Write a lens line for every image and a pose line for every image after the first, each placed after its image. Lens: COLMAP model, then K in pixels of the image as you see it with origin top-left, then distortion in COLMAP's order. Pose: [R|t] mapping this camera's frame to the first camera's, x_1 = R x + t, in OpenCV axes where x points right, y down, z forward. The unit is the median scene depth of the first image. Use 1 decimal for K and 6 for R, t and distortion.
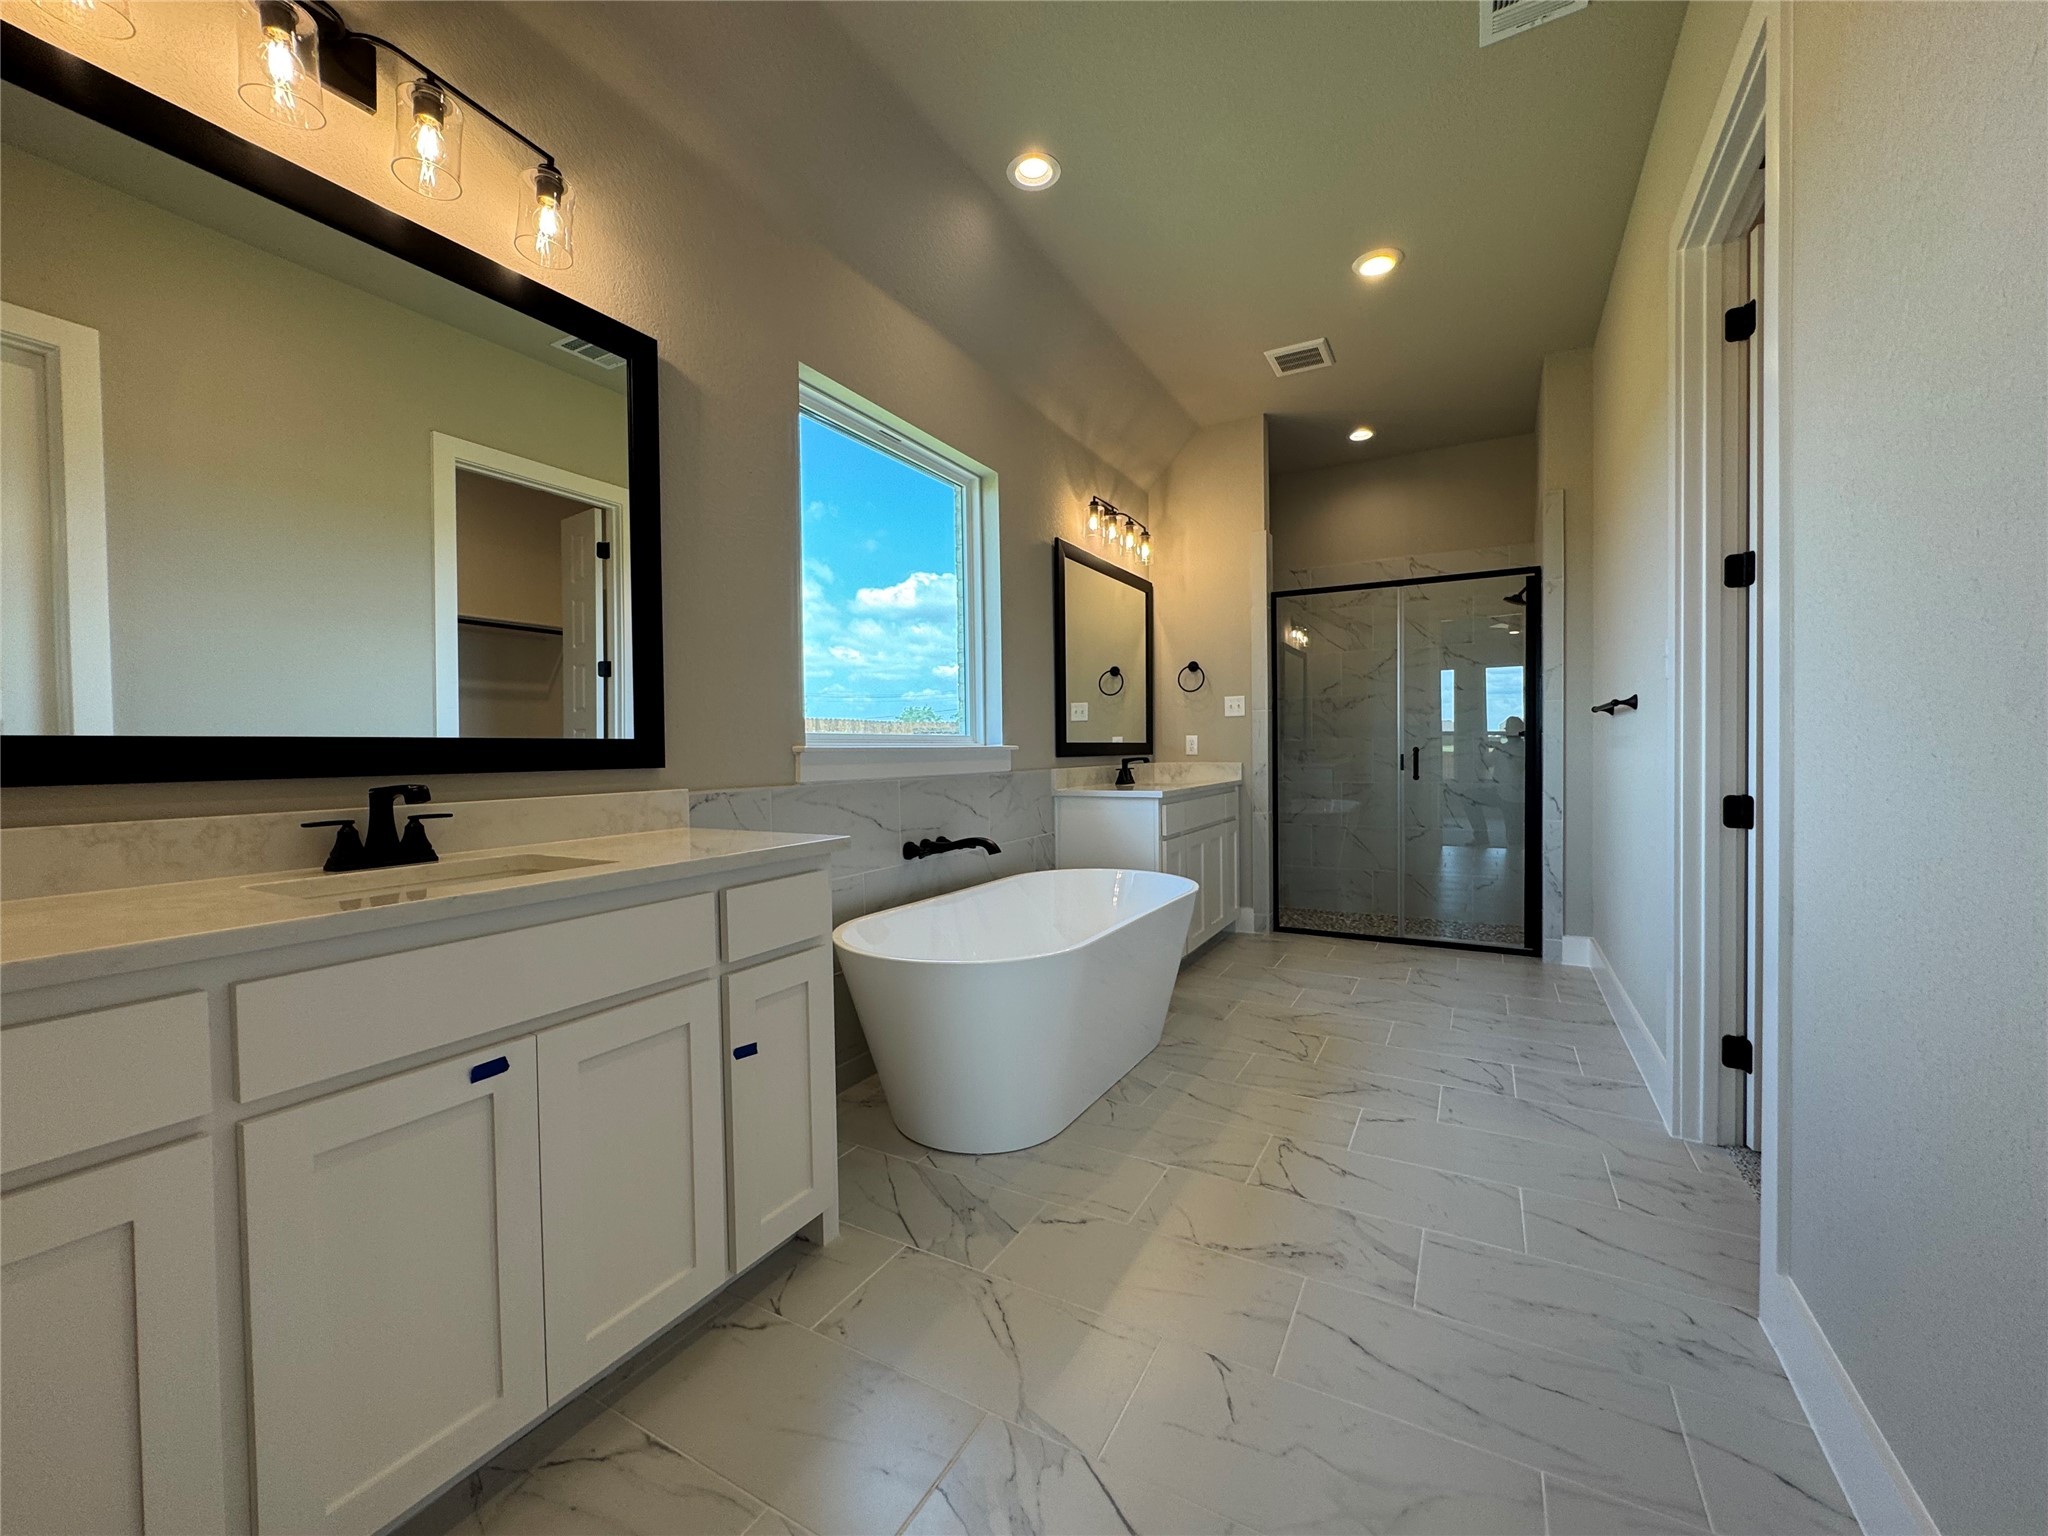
lens RADIAL K [[818.7, 0, 1023.1], [0, 818.7, 769.2], [0, 0, 1]] dist [-0.002426, 0.000235]
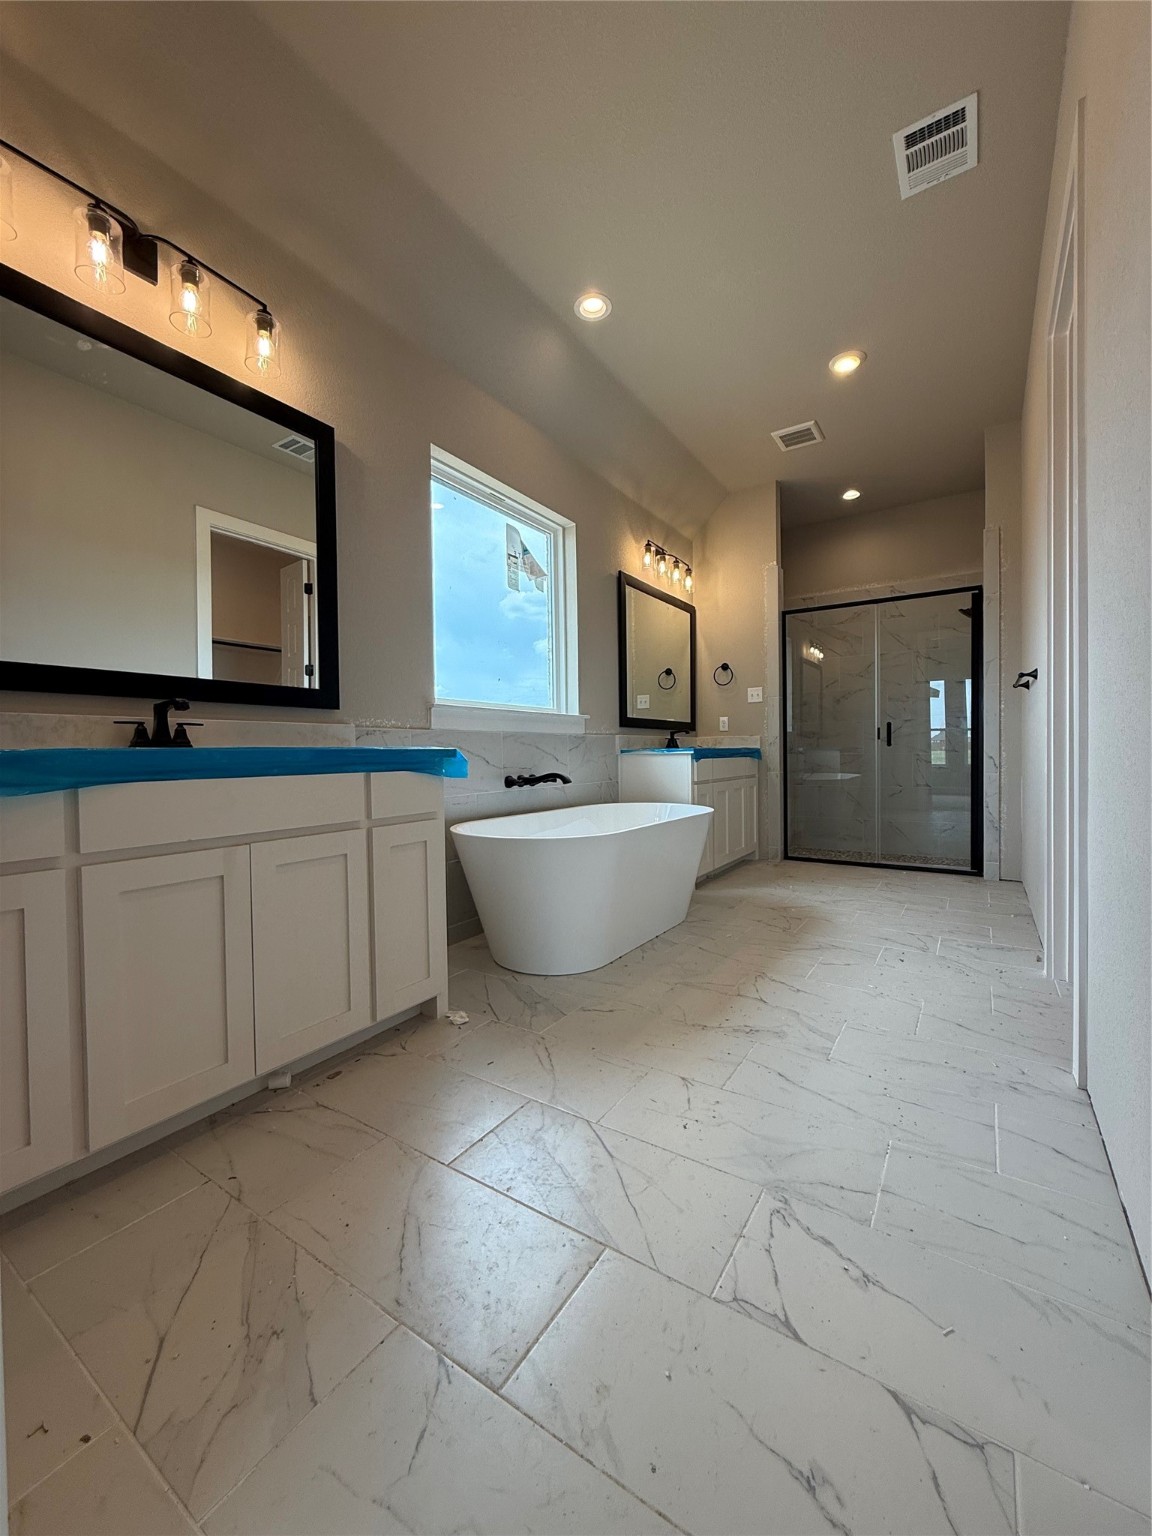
lens RADIAL K [[612.8, 0, 578.3], [0, 612.8, 764.0], [0, 0, 1]] dist [0.004253, 0.000569]
pose [[0.997608, 0.001625, -0.069104, 0.058735], [-0.001924, 0.999989, -0.004261, 0.072821], [0.069097, 0.004383, 0.997600, -0.072651]]
